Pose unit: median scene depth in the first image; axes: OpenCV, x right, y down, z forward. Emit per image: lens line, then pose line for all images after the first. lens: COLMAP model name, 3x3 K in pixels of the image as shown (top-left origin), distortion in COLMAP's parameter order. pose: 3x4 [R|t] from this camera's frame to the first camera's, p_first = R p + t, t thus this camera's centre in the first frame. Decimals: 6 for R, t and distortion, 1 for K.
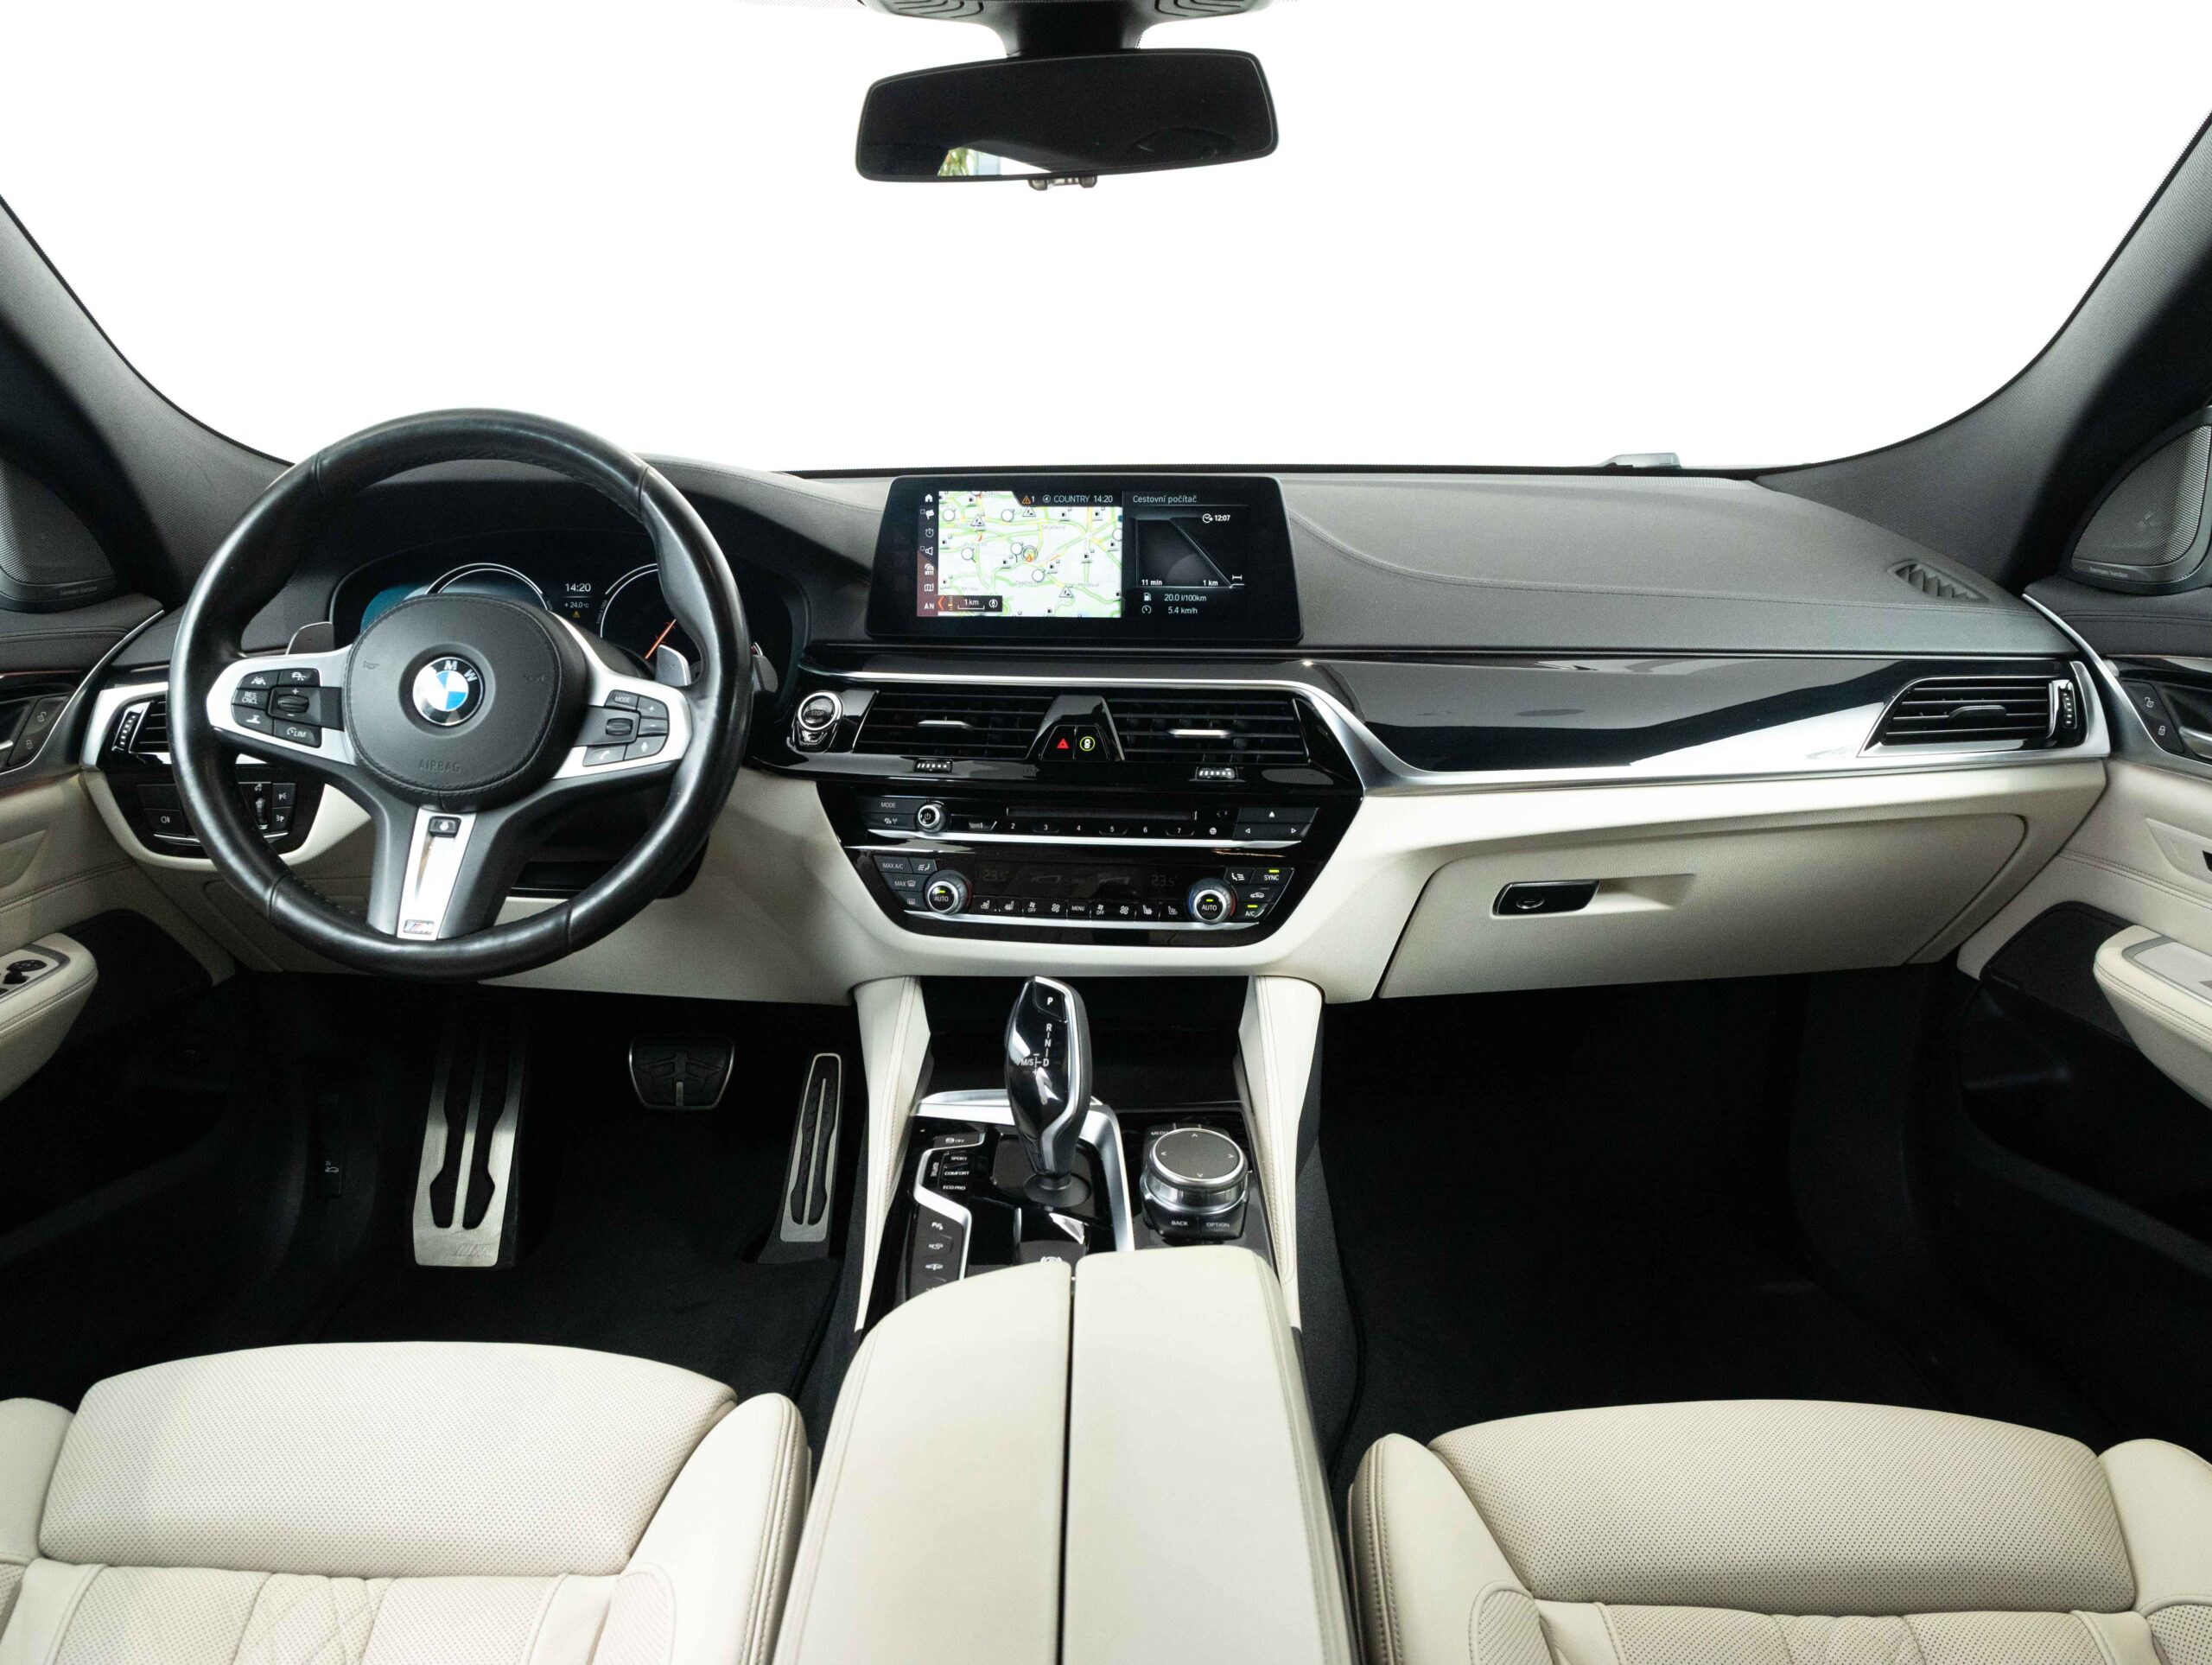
lens RADIAL K [[1691.8, 0, 1091.3], [0, 1691.8, 805.2], [0, 0, 1]] dist [-0.009500, -0.007142]
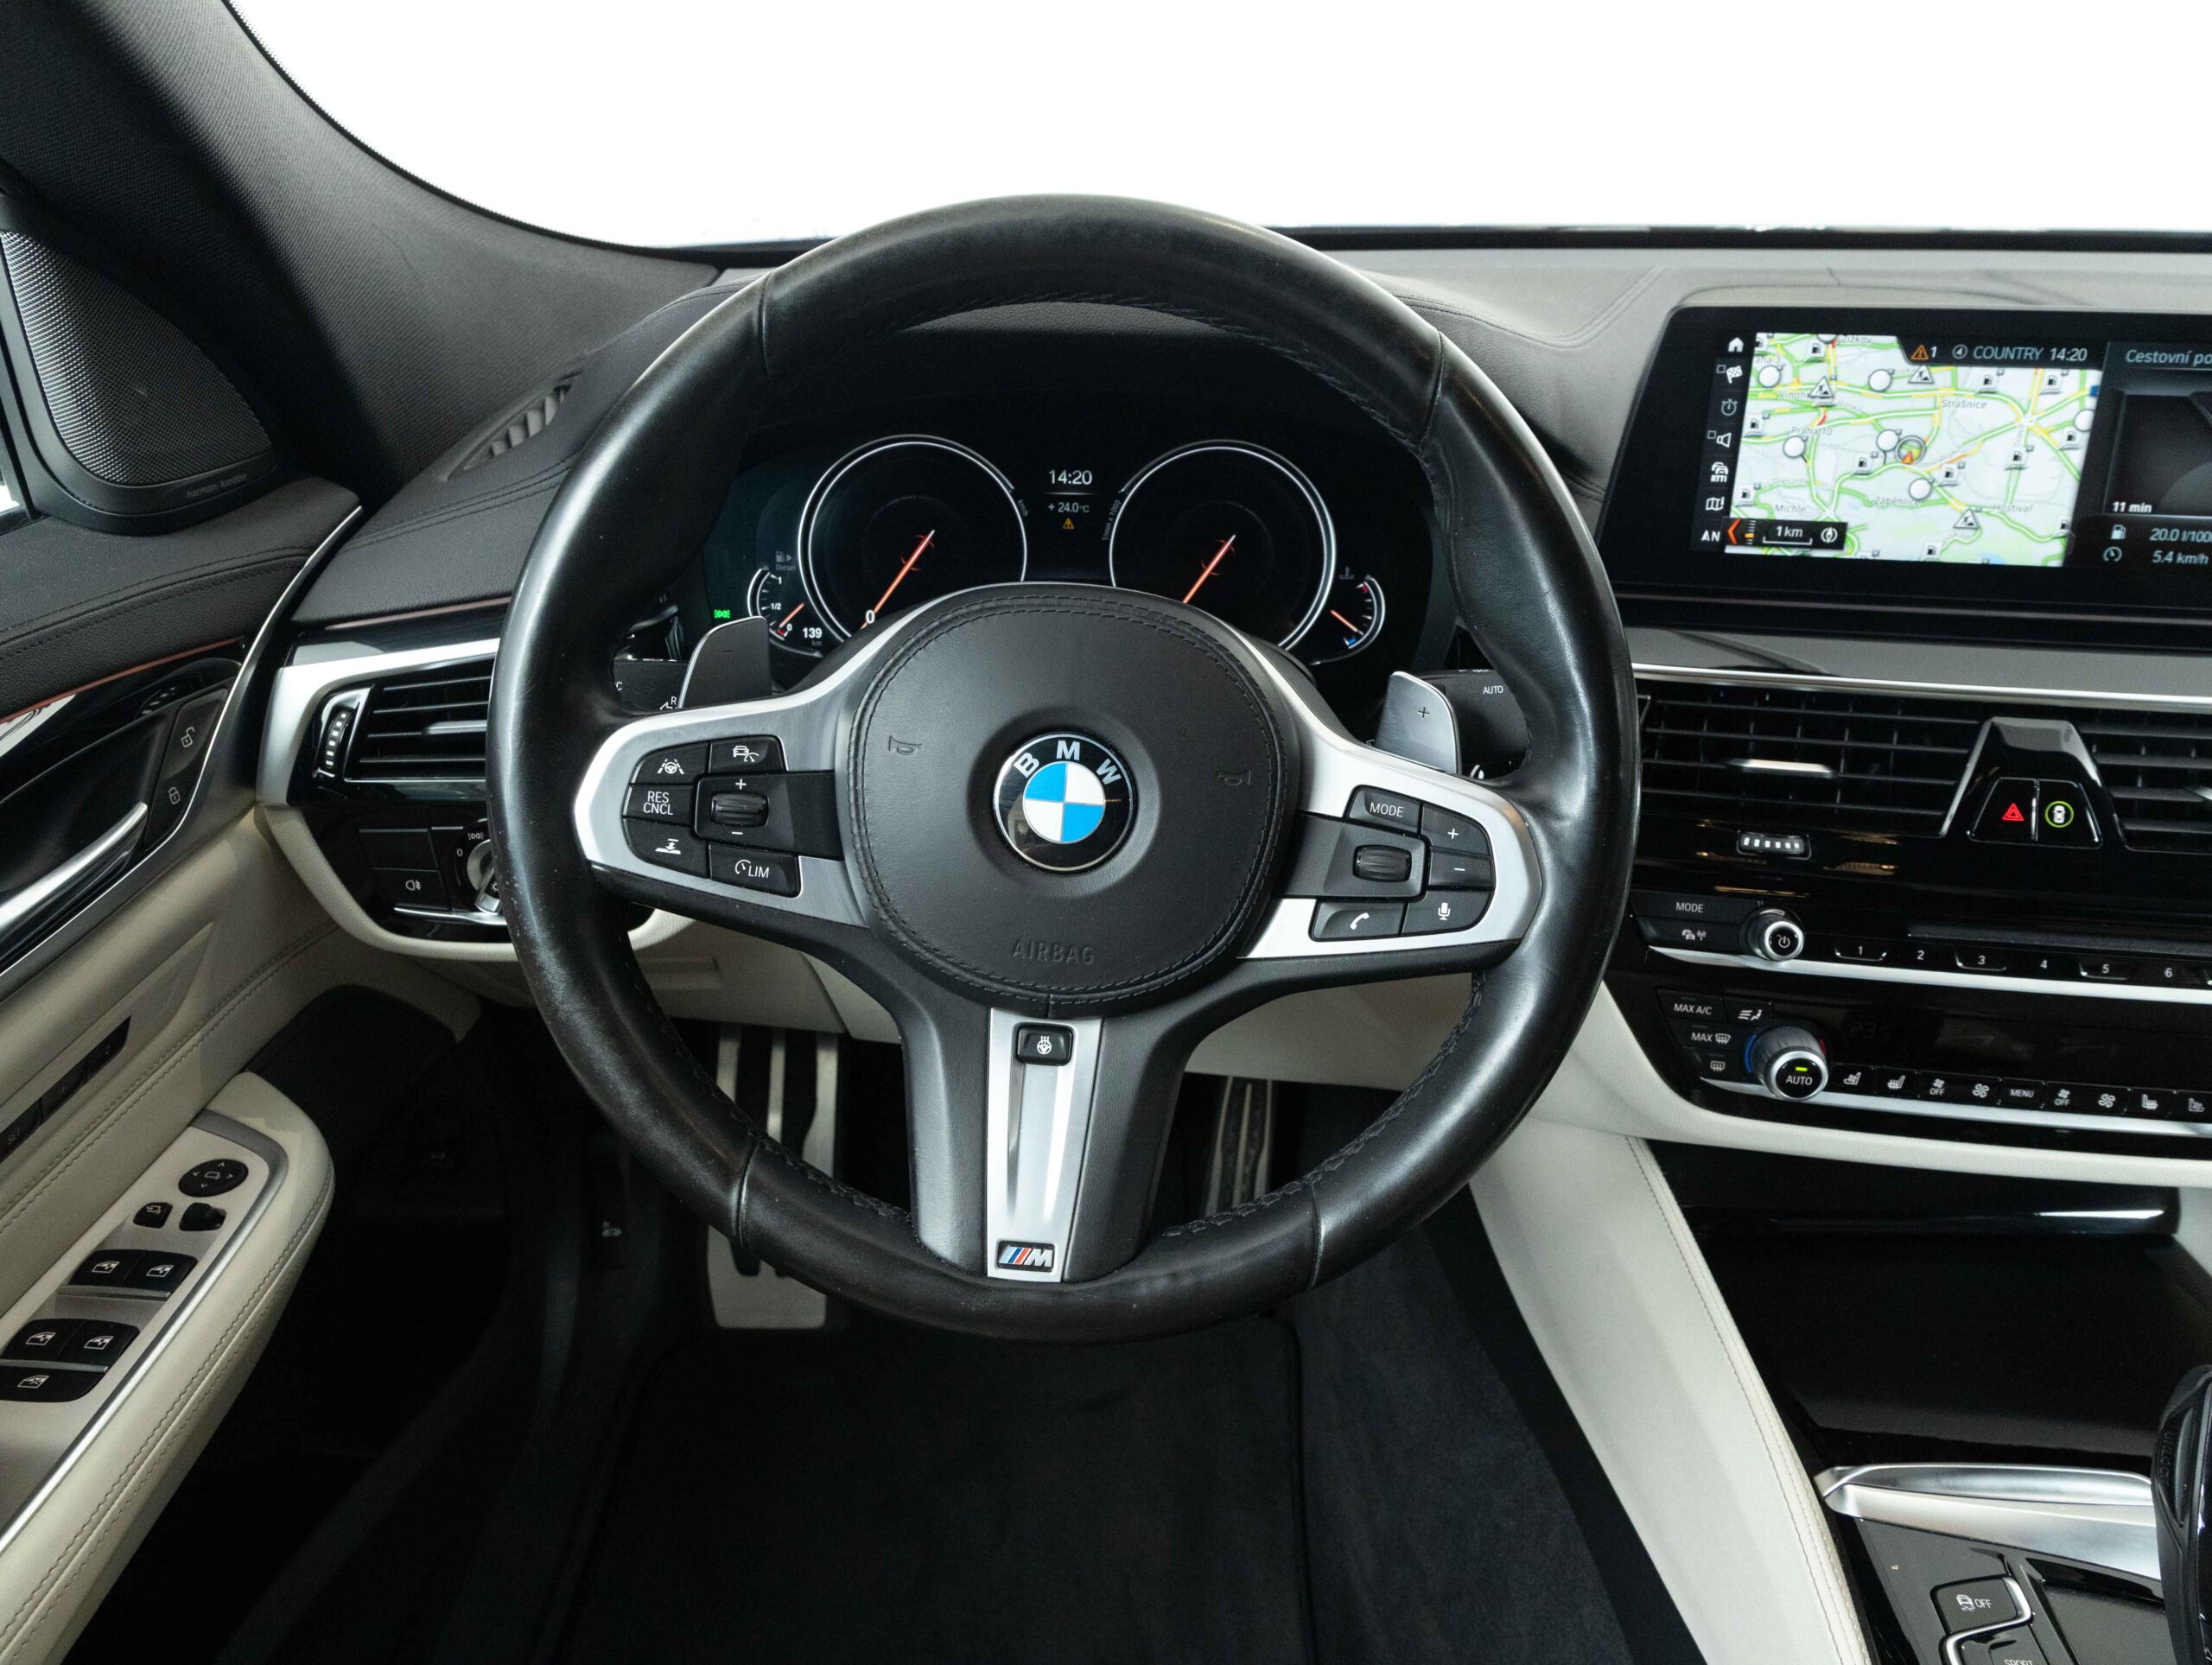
lens RADIAL K [[1579.5, 0, 1107.1], [0, 1579.5, 801.8], [0, 0, 1]] dist [0.029340, -0.004489]
pose [[0.999554, 0.008777, 0.028541, -0.325507], [-0.014540, 0.977916, 0.208492, -0.141986], [-0.026080, -0.208814, 0.977608, 0.459302]]
